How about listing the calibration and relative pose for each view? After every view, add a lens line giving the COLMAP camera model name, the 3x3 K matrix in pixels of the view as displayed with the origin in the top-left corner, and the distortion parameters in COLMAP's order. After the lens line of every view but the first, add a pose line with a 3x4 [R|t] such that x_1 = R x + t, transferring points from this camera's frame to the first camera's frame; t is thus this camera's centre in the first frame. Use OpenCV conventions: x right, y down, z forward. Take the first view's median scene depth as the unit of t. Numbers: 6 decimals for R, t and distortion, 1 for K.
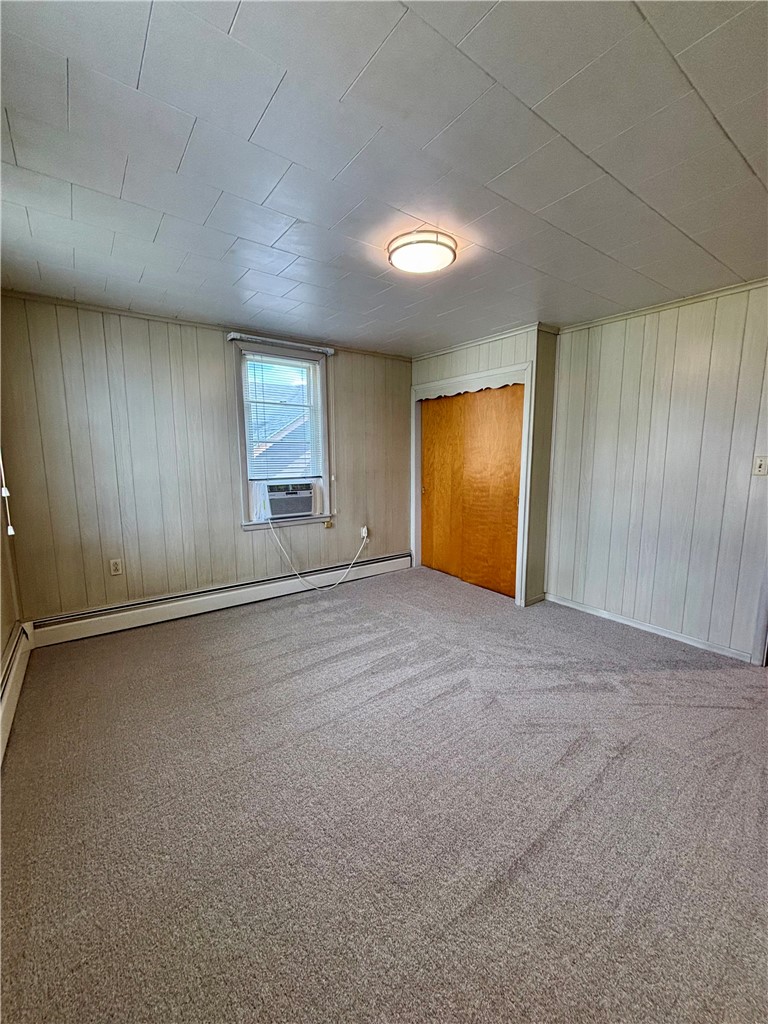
lens RADIAL K [[411.7, 0, 382.0], [0, 411.7, 510.8], [0, 0, 1]] dist [-0.001463, 0.001794]
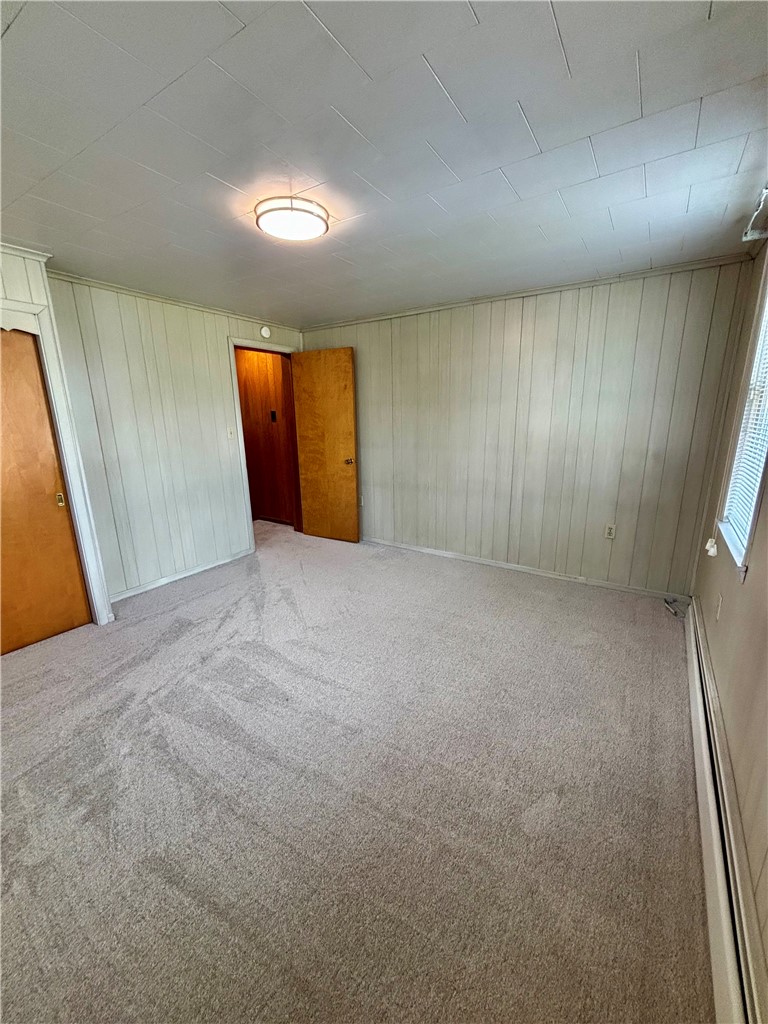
lens RADIAL K [[411.7, 0, 382.9], [0, 411.7, 512.5], [0, 0, 1]] dist [-0.001463, 0.001794]
pose [[-0.349410, -0.217287, 0.911427, -0.735017], [0.148150, 0.947690, 0.282728, -0.166797], [-0.925183, 0.233816, -0.298941, 0.933799]]
